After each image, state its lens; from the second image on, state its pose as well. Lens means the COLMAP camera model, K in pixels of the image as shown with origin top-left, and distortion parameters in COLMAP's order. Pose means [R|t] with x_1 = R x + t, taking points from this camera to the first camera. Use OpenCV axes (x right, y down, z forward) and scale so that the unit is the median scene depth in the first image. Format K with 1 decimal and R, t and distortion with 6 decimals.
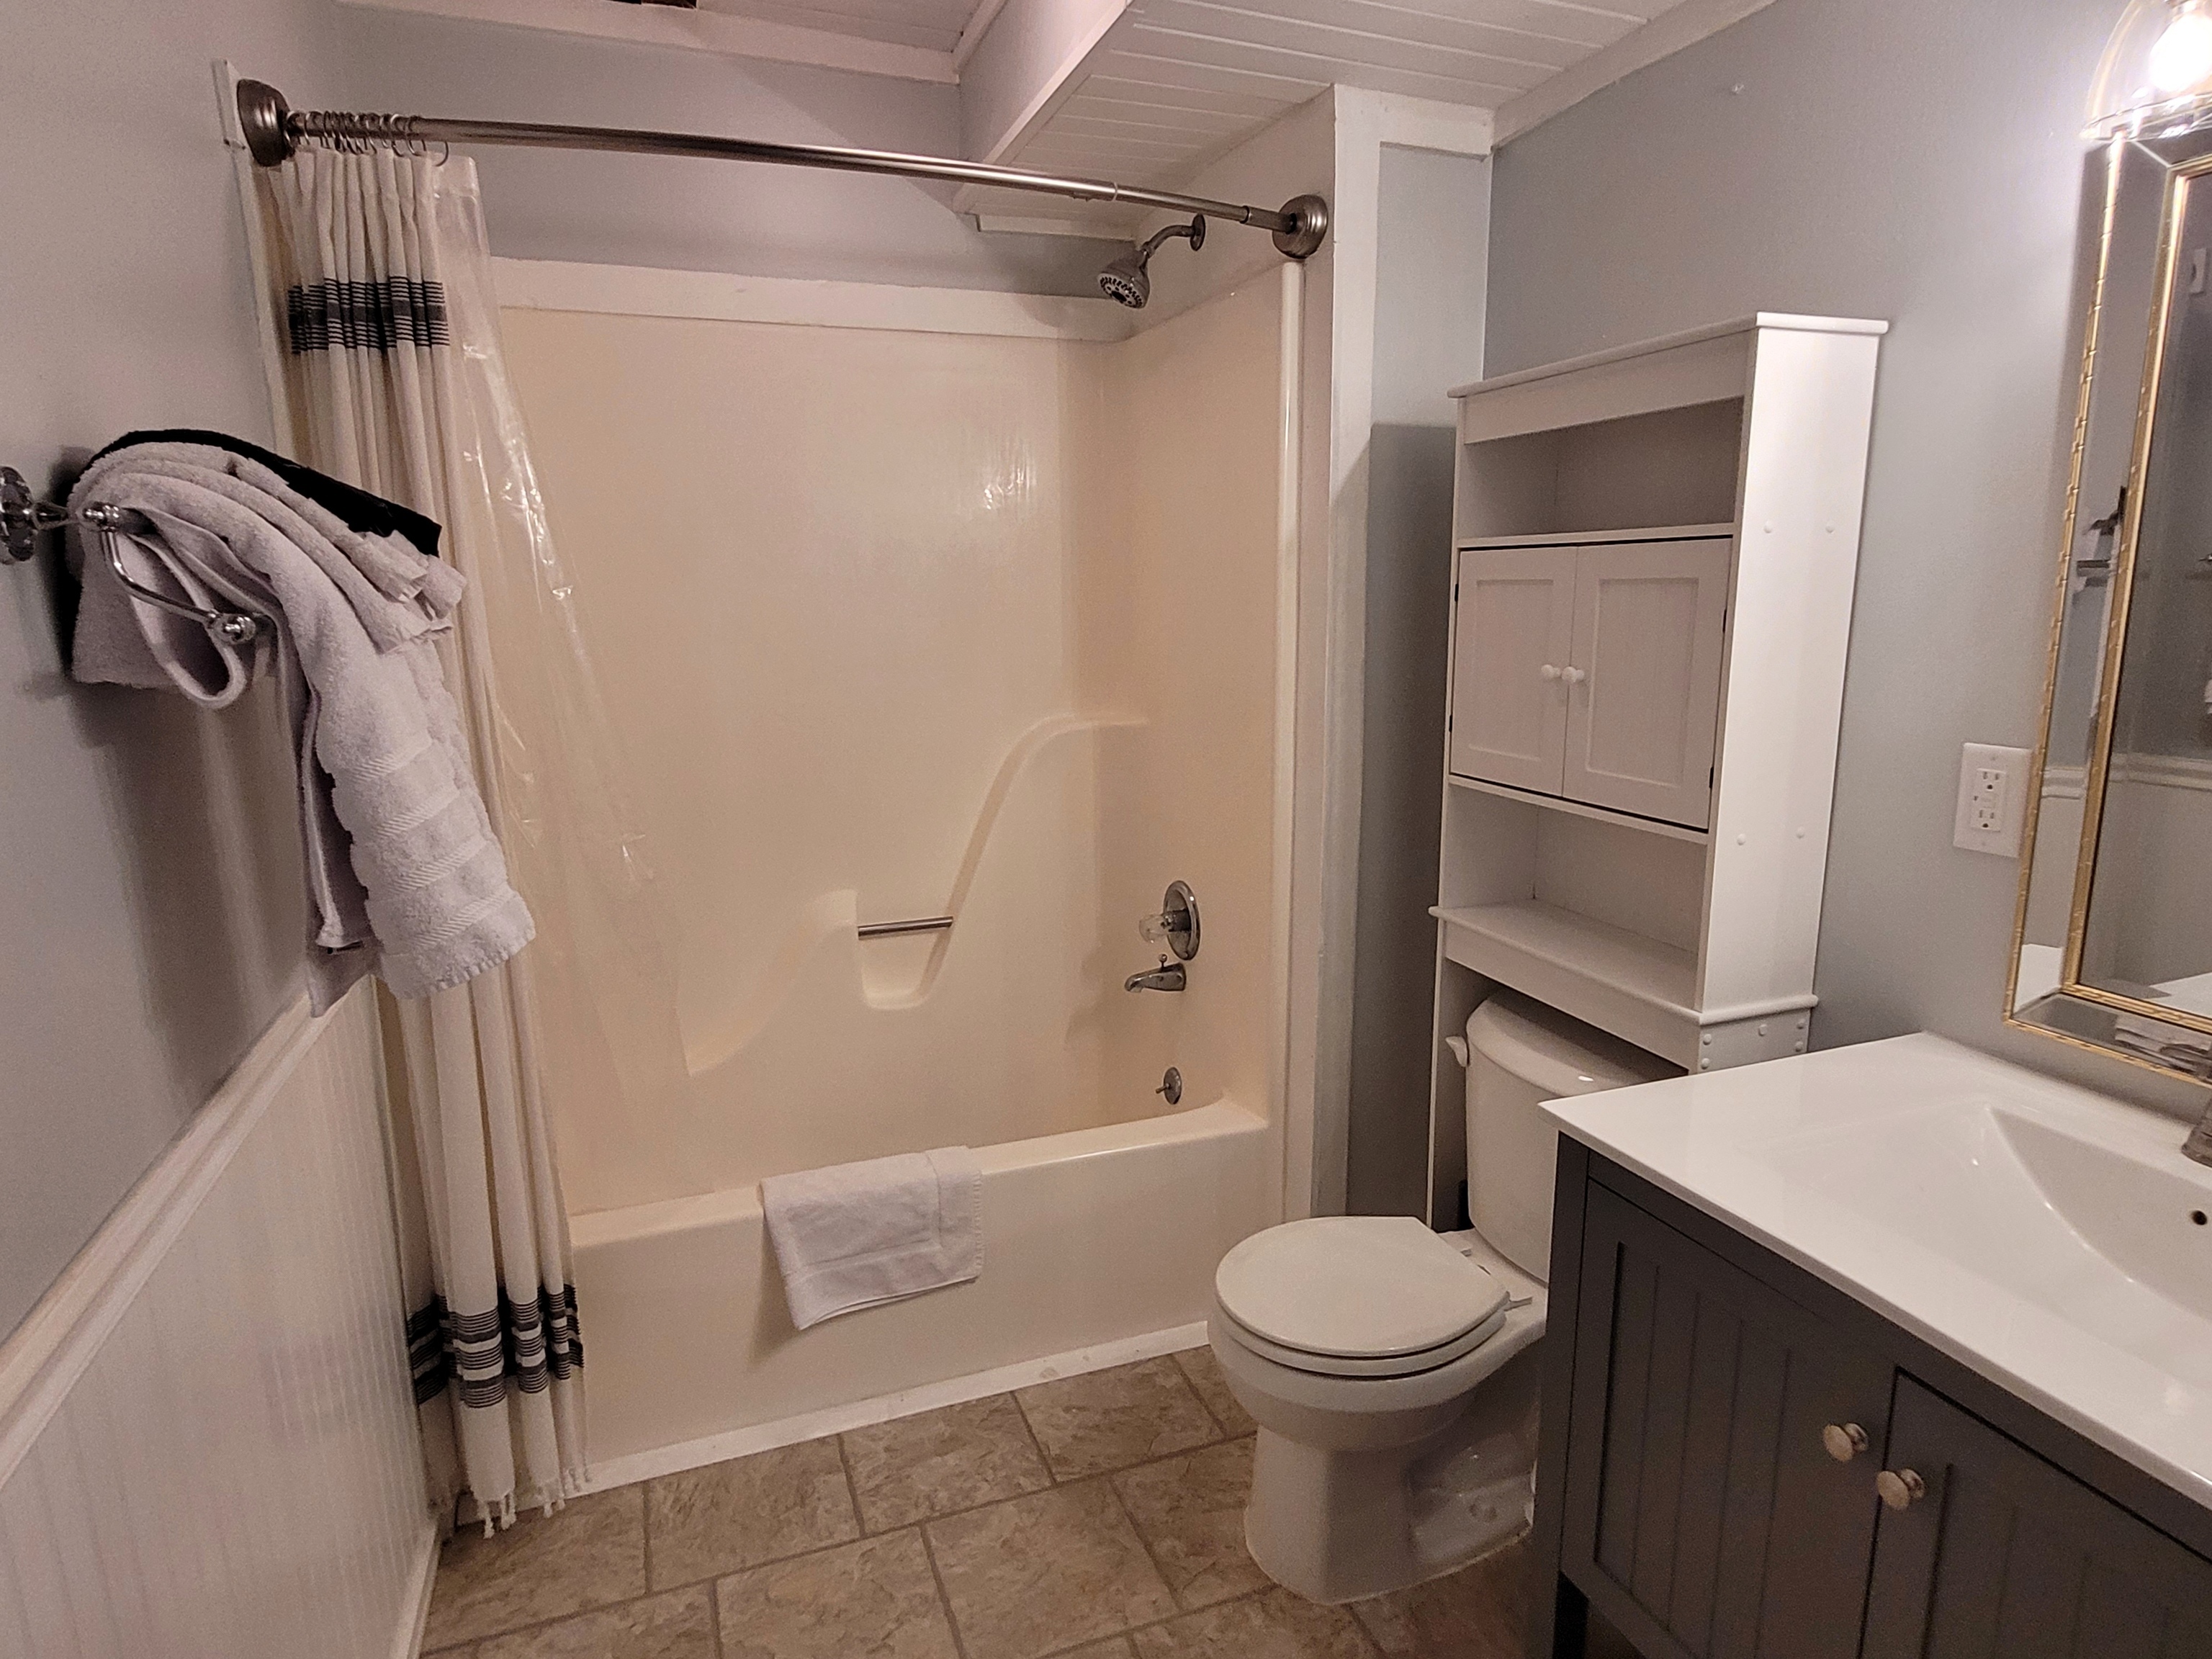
lens RADIAL K [[1261.2, 0, 1112.0], [0, 1261.2, 848.0], [0, 0, 1]] dist [0.005716, -0.003351]
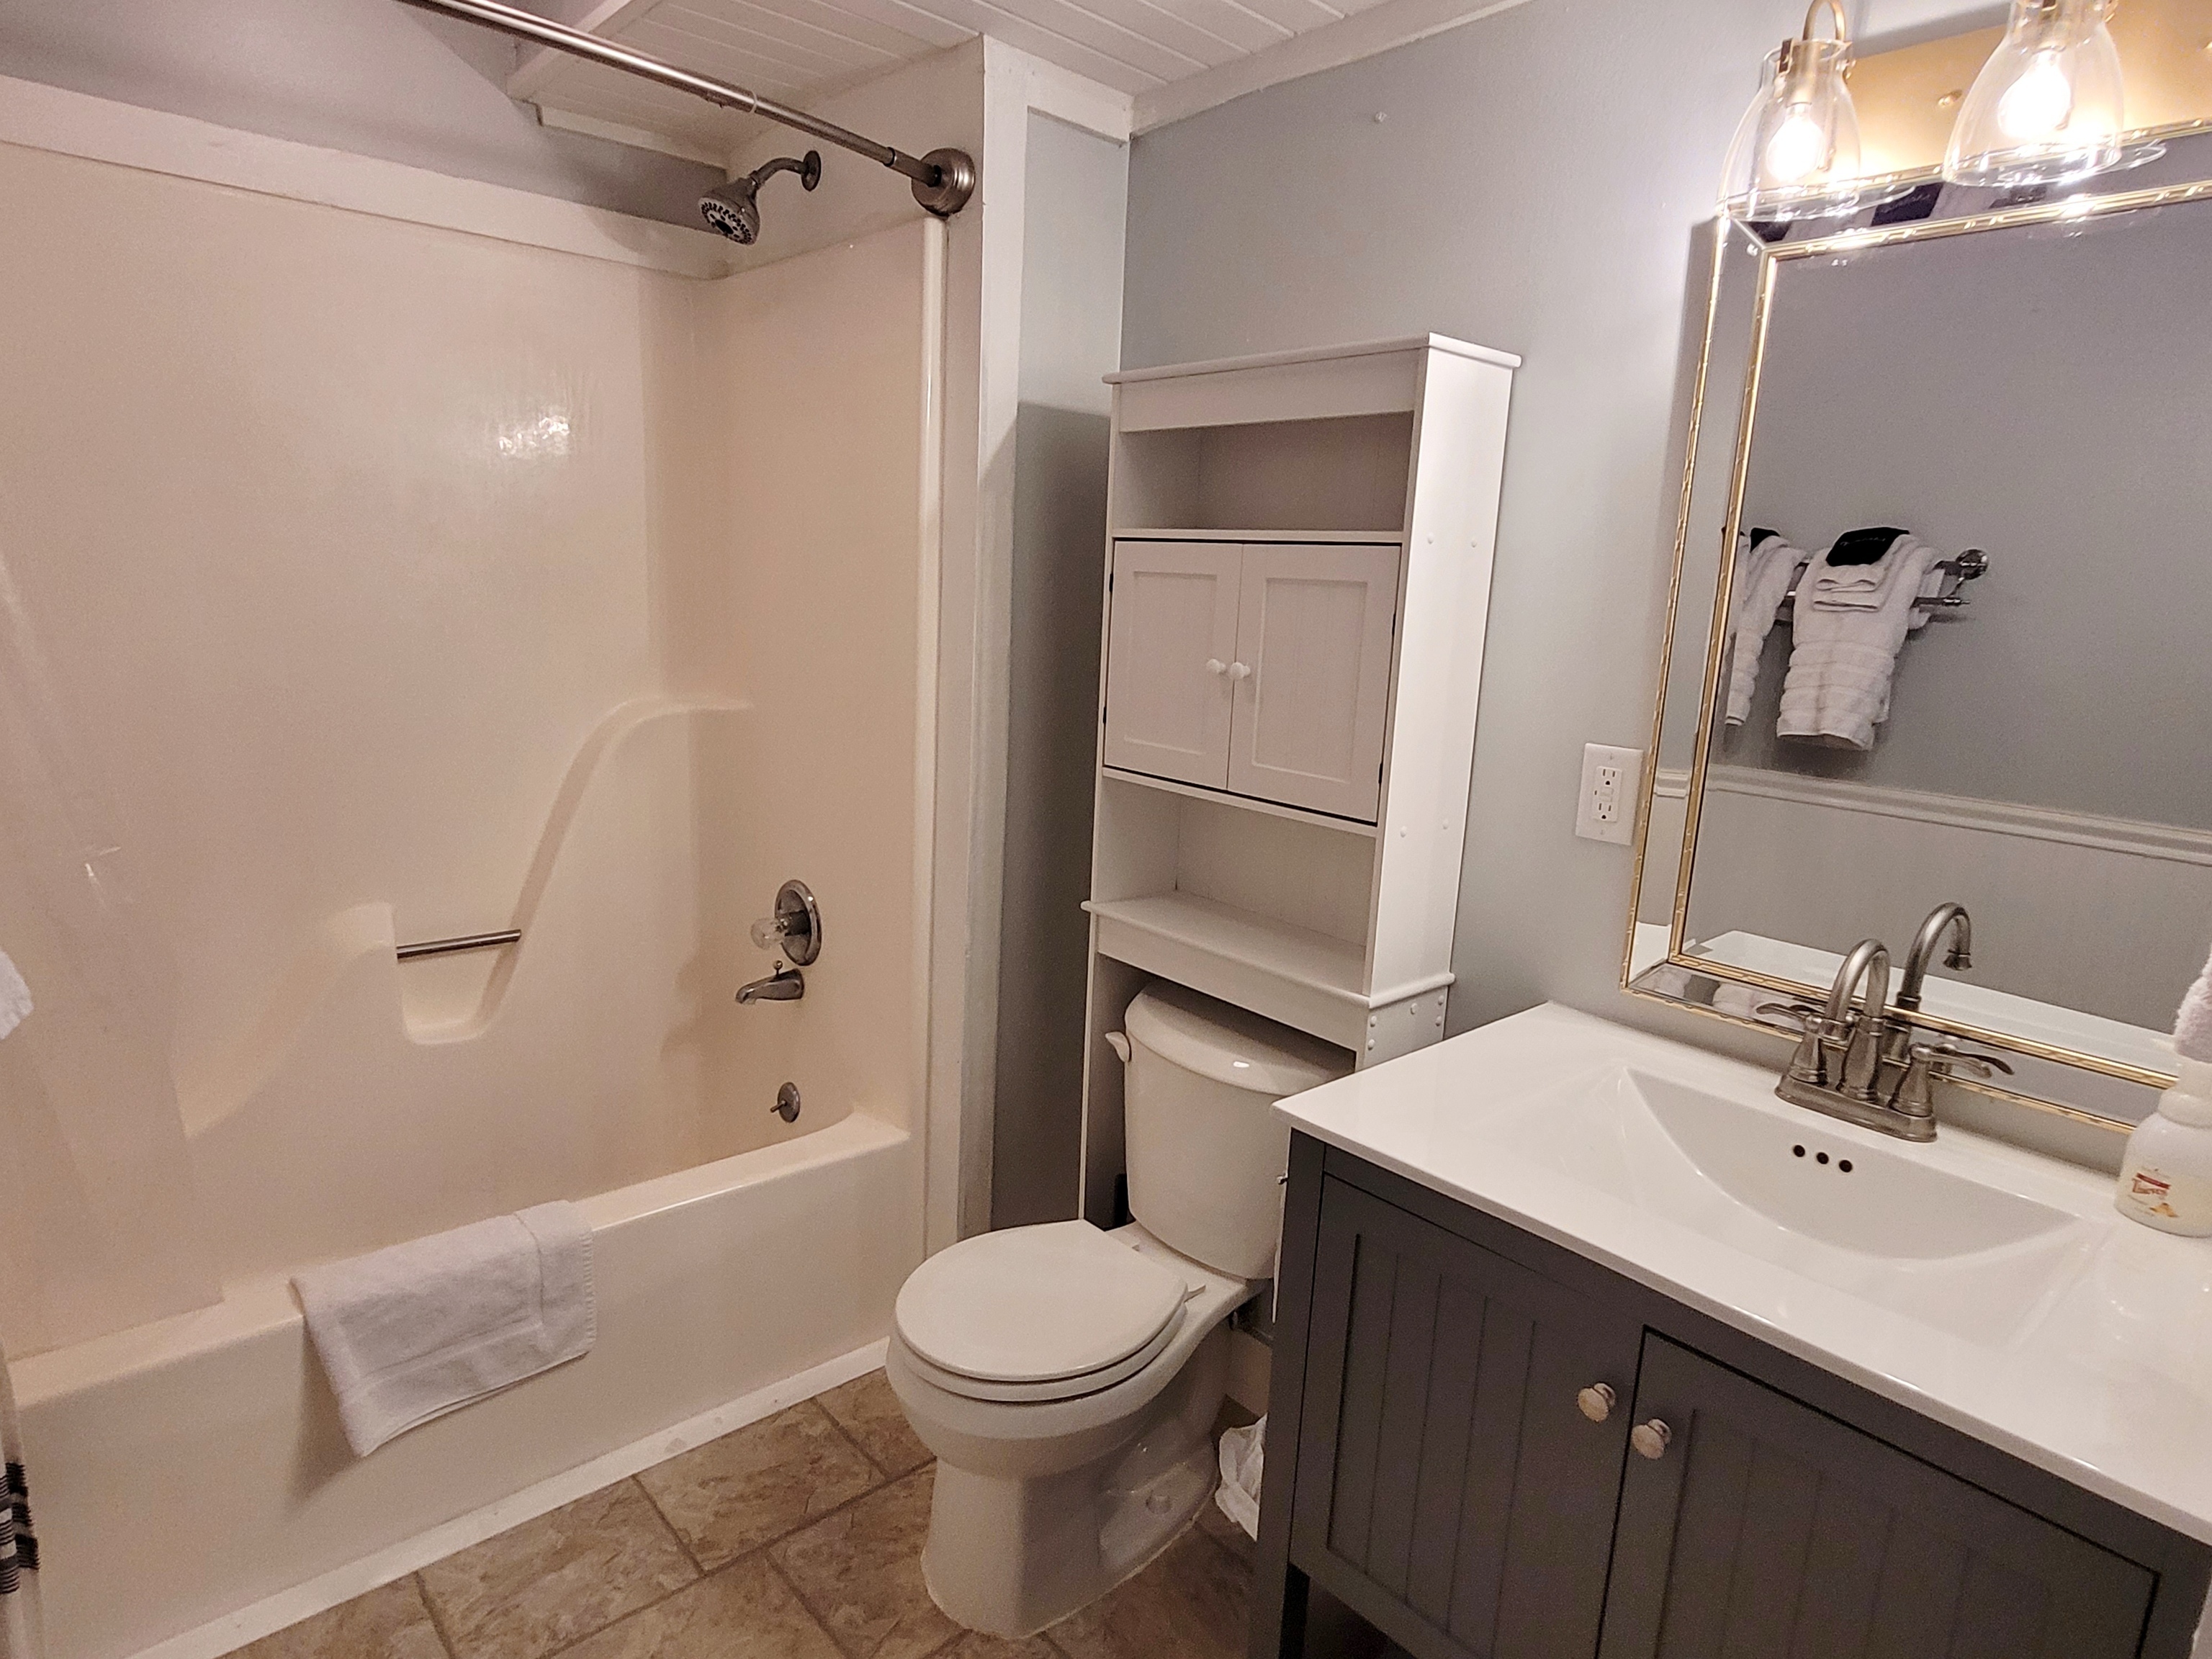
lens RADIAL K [[1261.2, 0, 1112.0], [0, 1261.2, 848.0], [0, 0, 1]] dist [0.005716, -0.003351]
pose [[0.930169, -0.021093, 0.366525, -0.088068], [0.016507, 0.999741, 0.015642, -0.010242], [-0.366760, -0.008499, 0.930277, 0.078309]]
